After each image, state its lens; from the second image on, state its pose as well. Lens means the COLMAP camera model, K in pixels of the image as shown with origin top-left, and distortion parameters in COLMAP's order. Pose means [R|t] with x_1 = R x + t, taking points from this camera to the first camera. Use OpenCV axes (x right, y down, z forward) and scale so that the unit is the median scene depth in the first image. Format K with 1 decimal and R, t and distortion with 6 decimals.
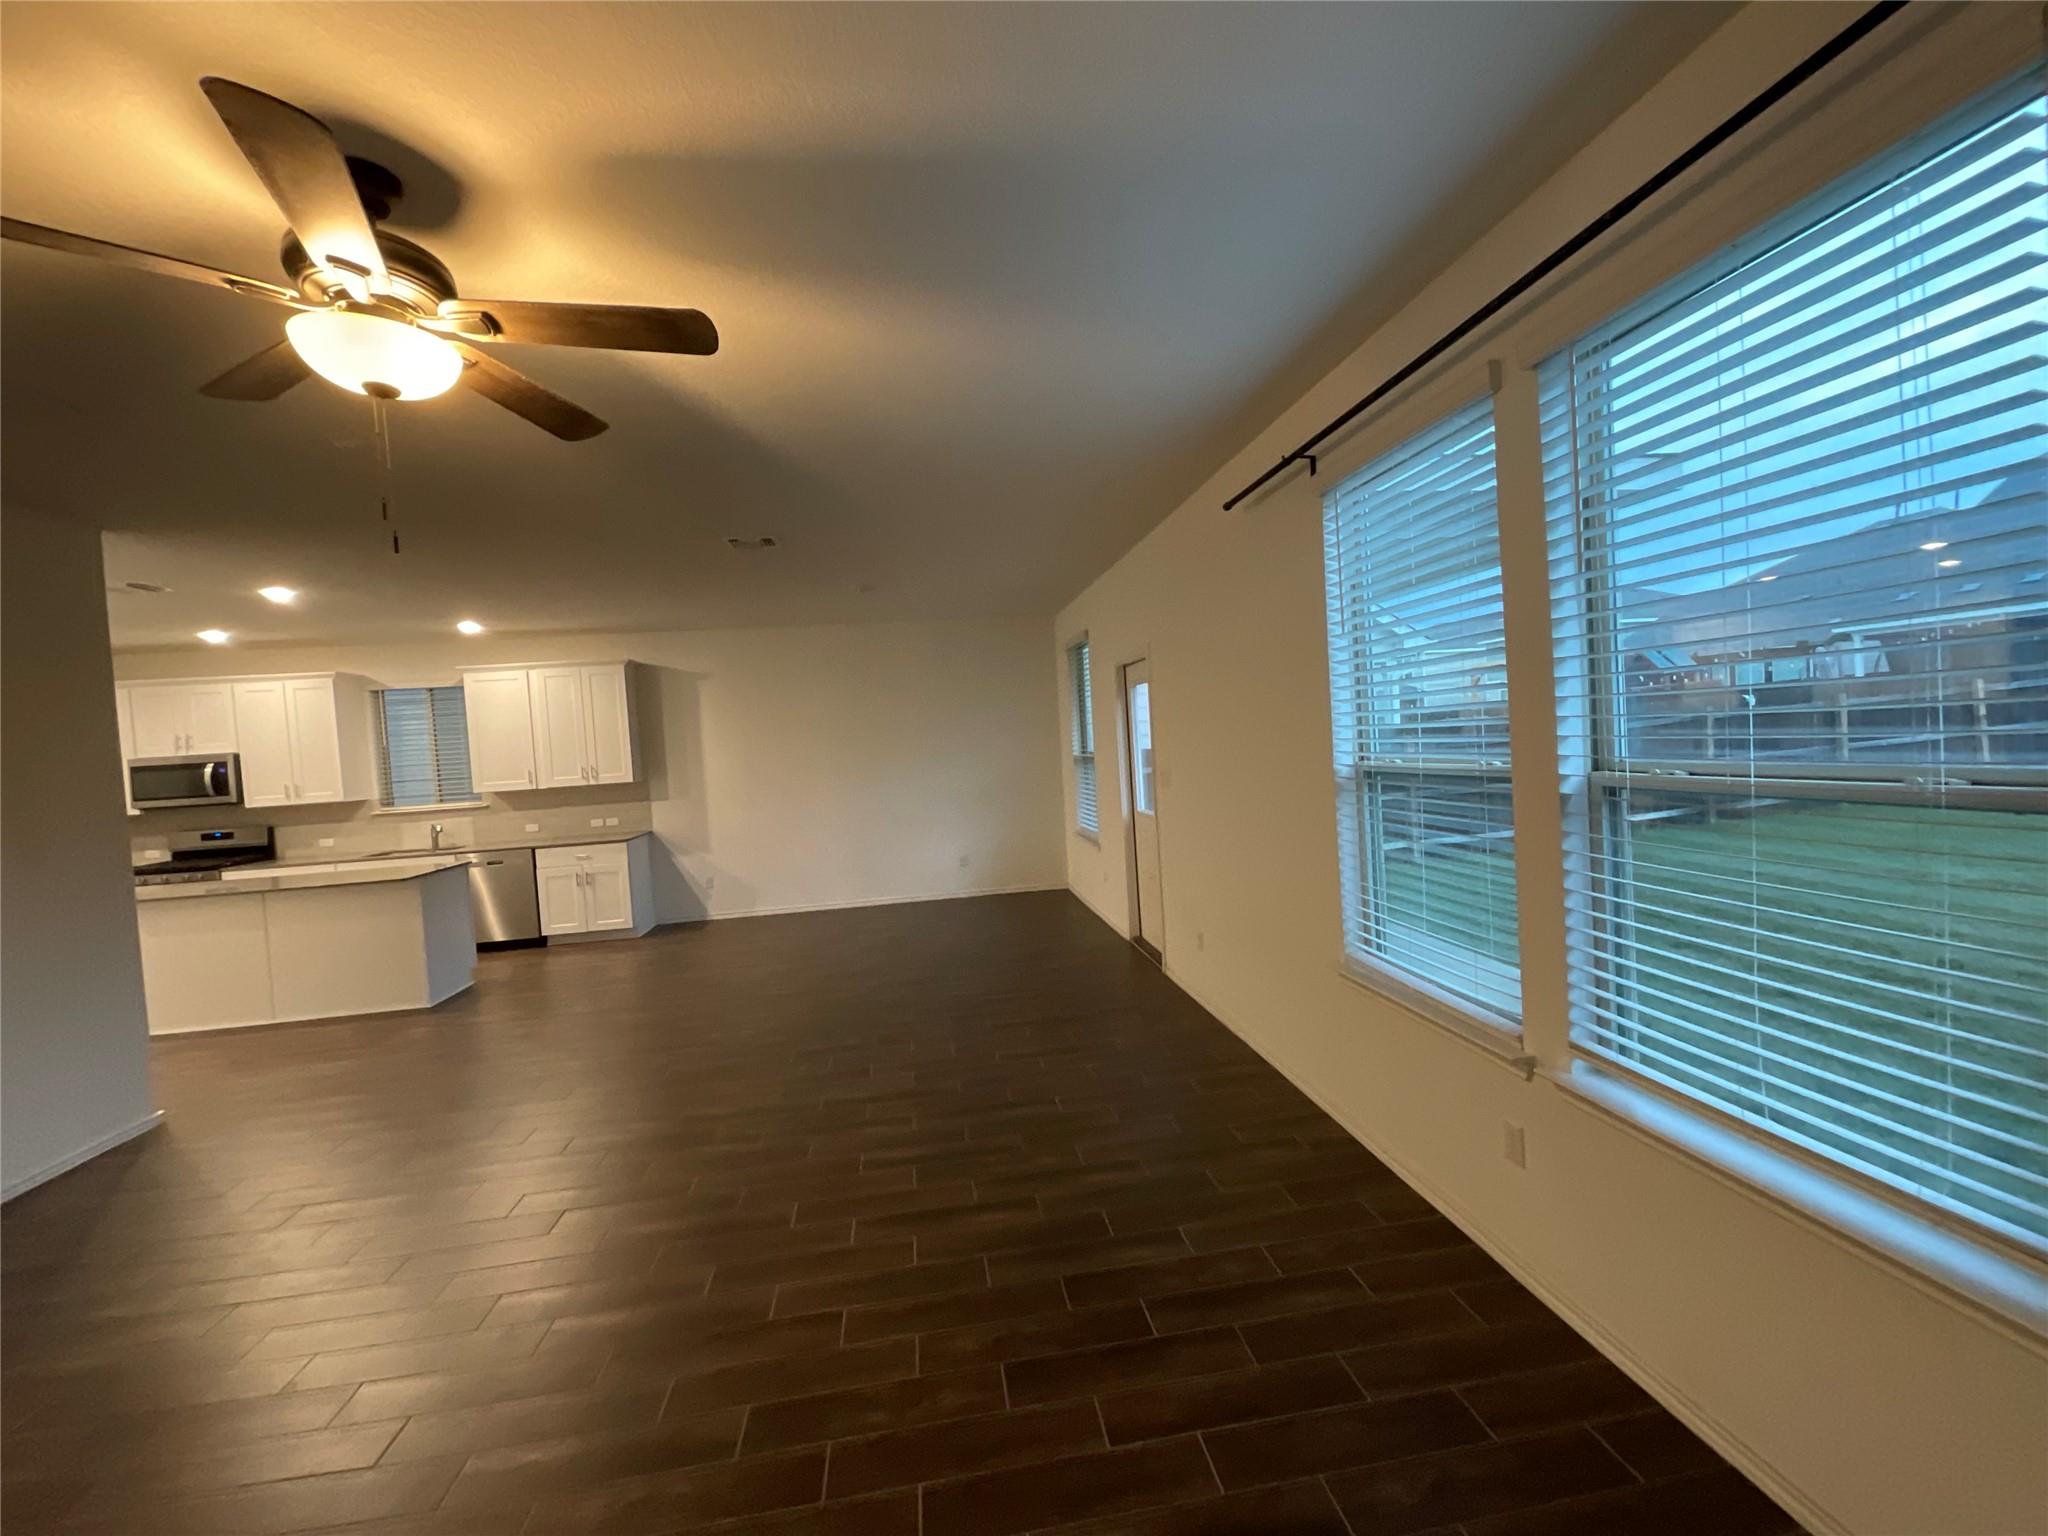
lens RADIAL K [[833.1, 0, 1032.1], [0, 833.1, 767.4], [0, 0, 1]] dist [0.000046, 0.000052]
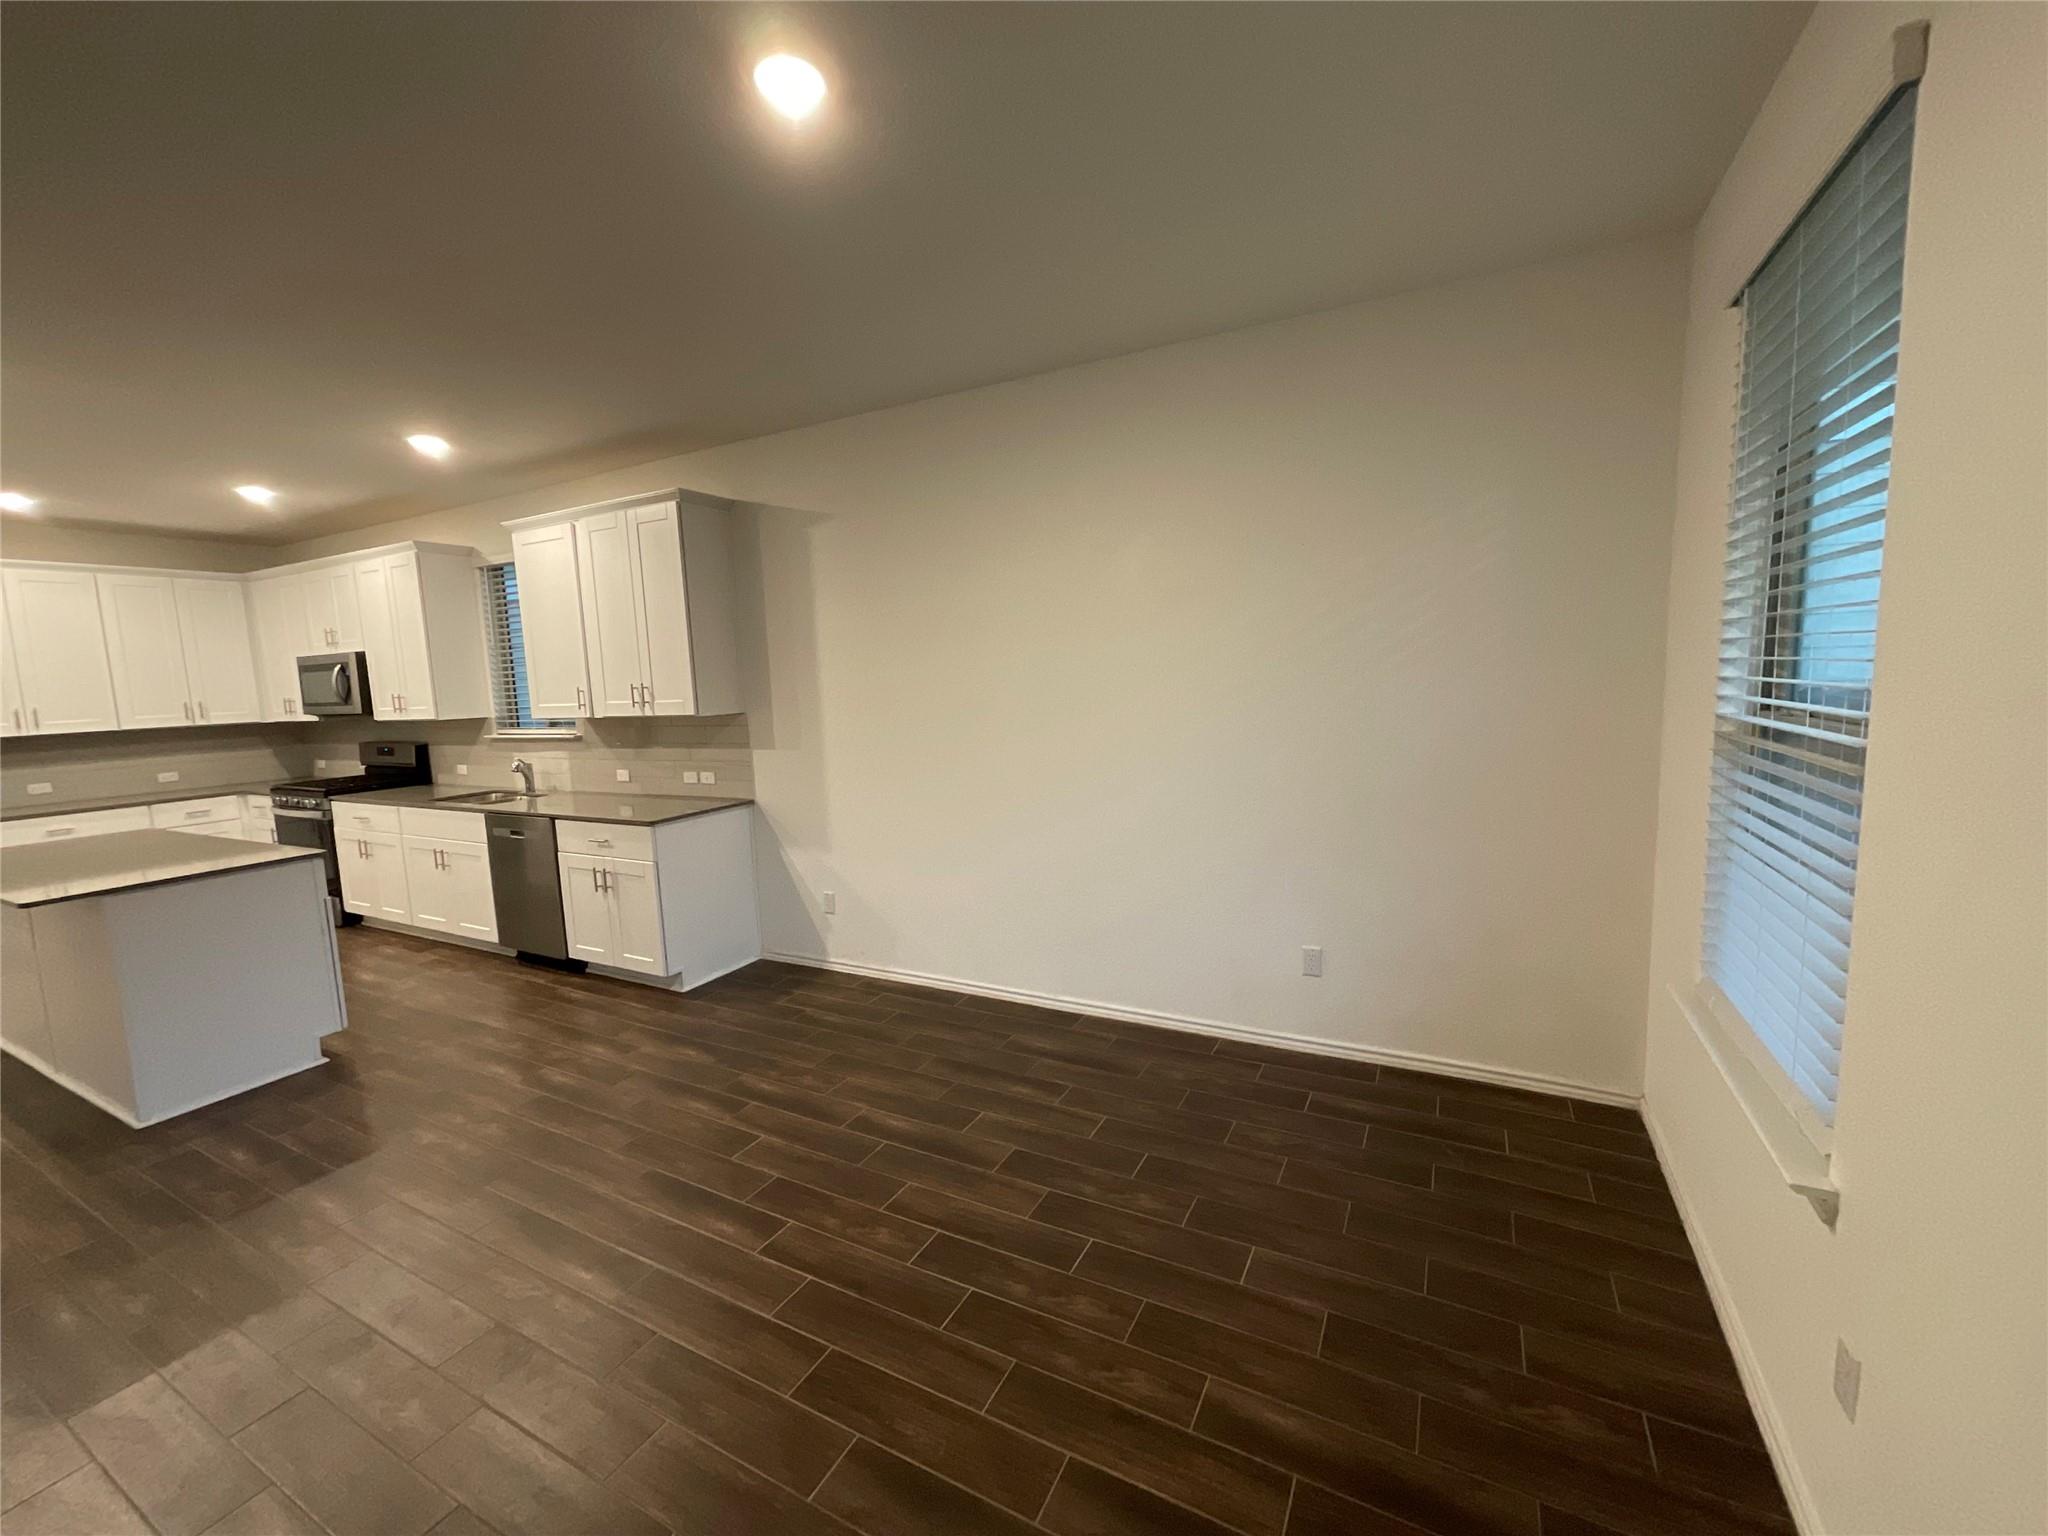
lens RADIAL K [[833.1, 0, 1019.4], [0, 833.1, 764.7], [0, 0, 1]] dist [0.000046, 0.000052]
pose [[0.809228, 0.096174, -0.579570, 0.026291], [-0.031162, 0.992148, 0.121127, -0.024506], [0.586668, -0.079959, 0.805870, 0.678641]]
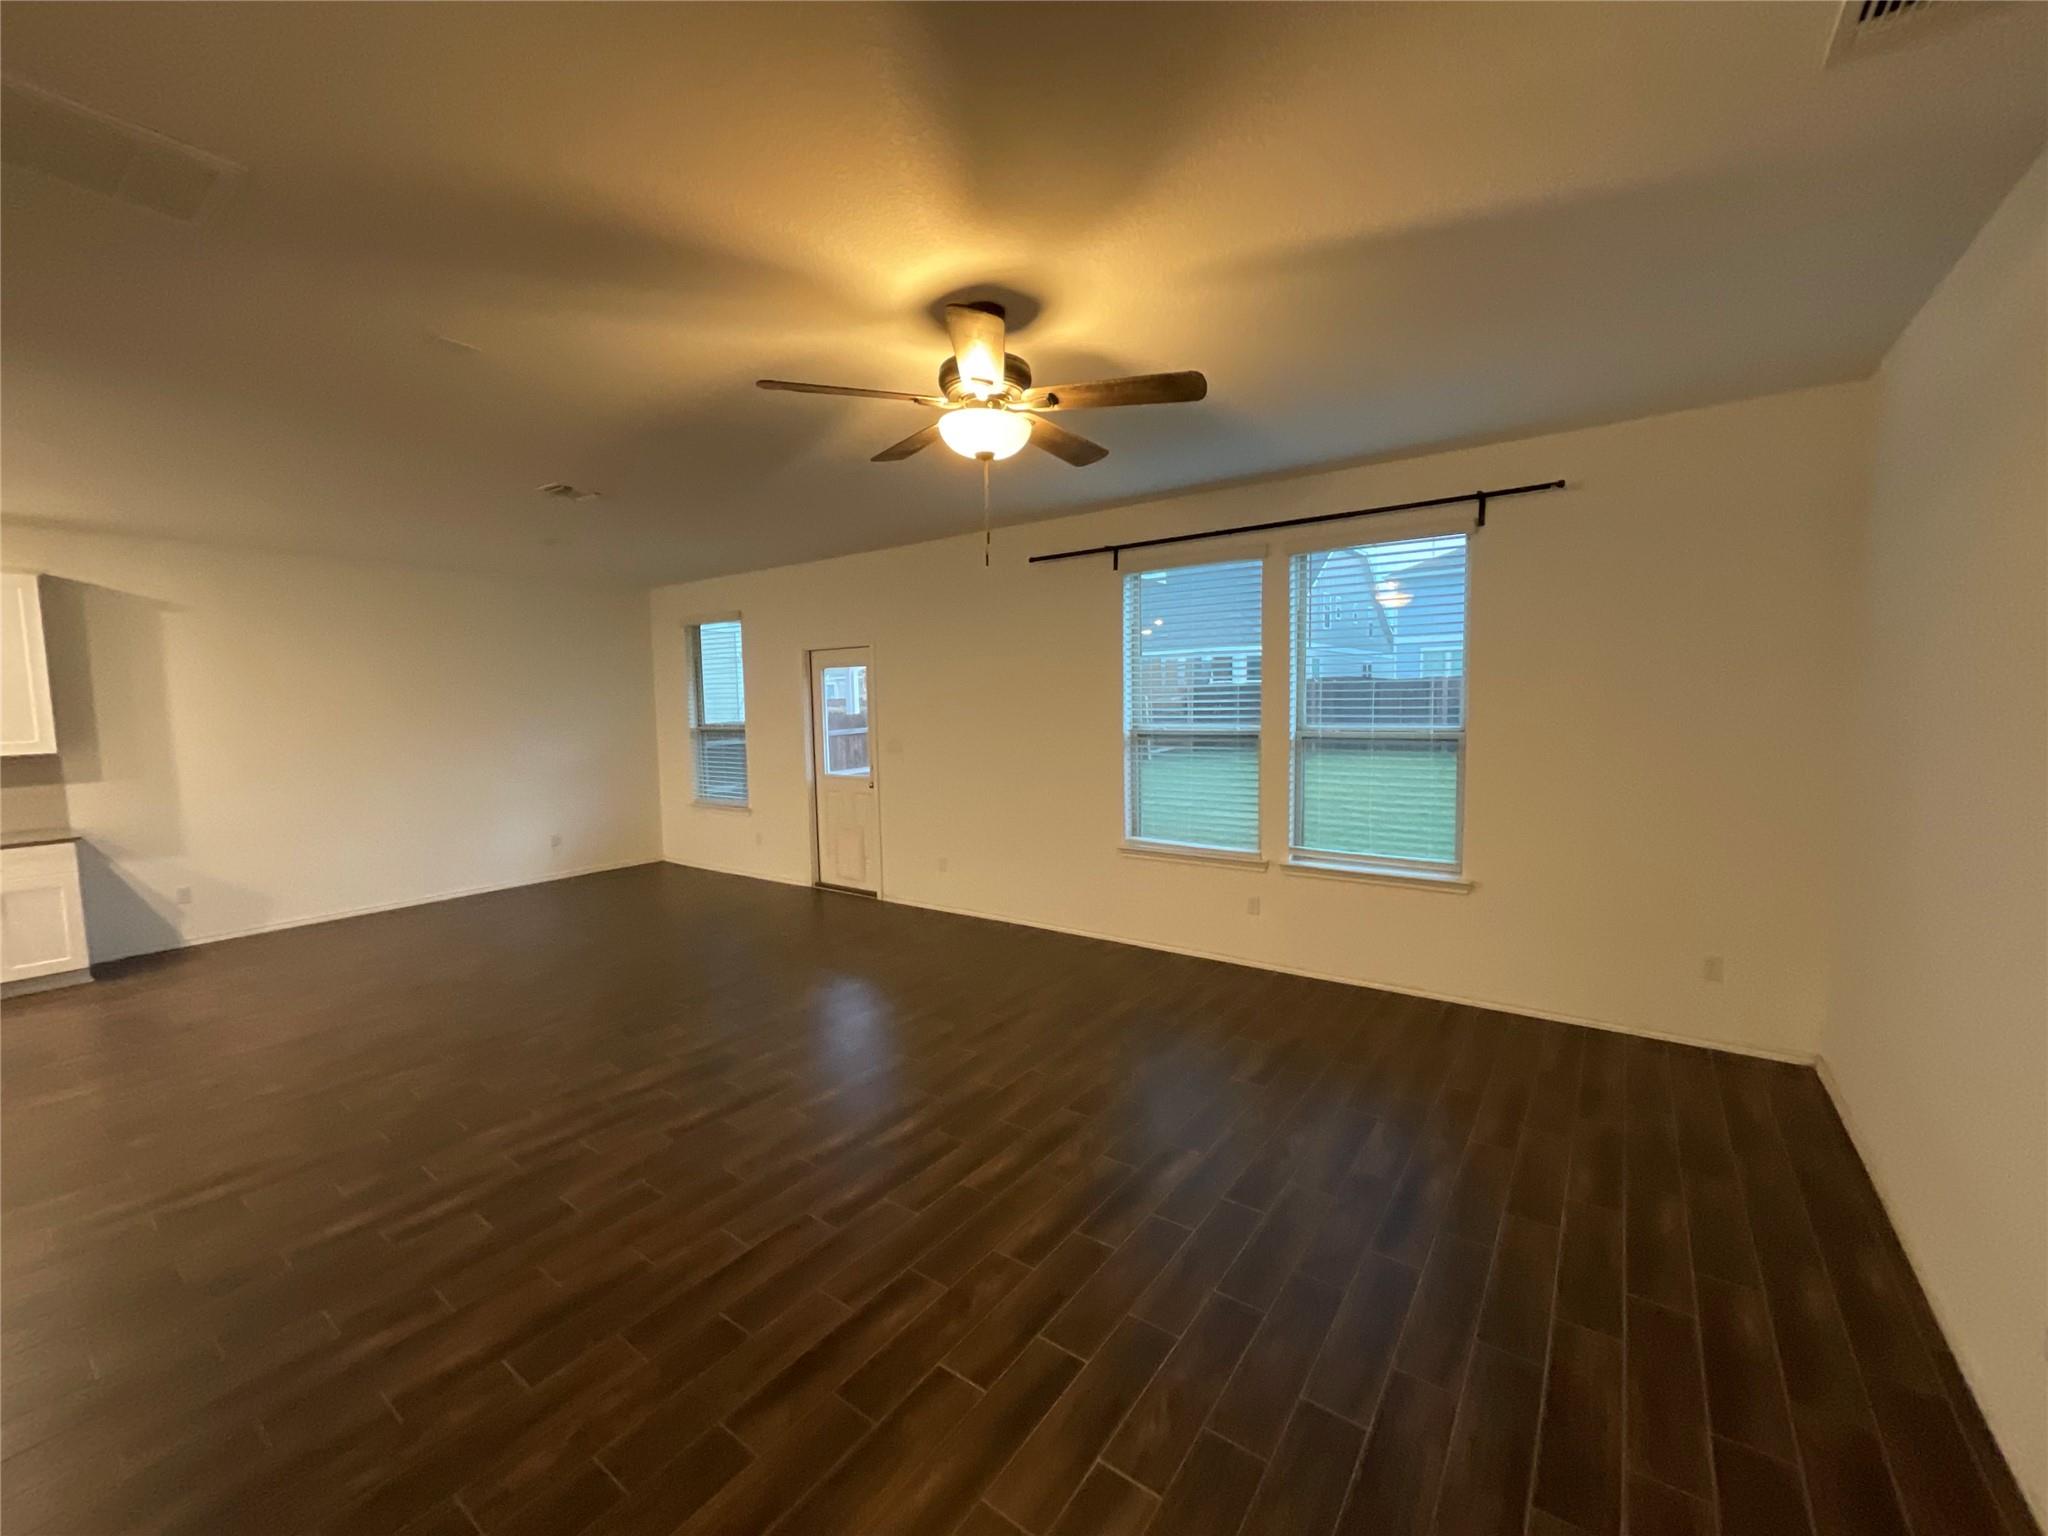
lens RADIAL K [[833.1, 0, 1025.8], [0, 833.1, 764.1], [0, 0, 1]] dist [0.000046, 0.000052]
pose [[0.705994, -0.010326, 0.708143, -0.406429], [0.002456, 0.999923, 0.012133, 0.018725], [-0.708214, -0.006827, 0.705965, -0.028473]]
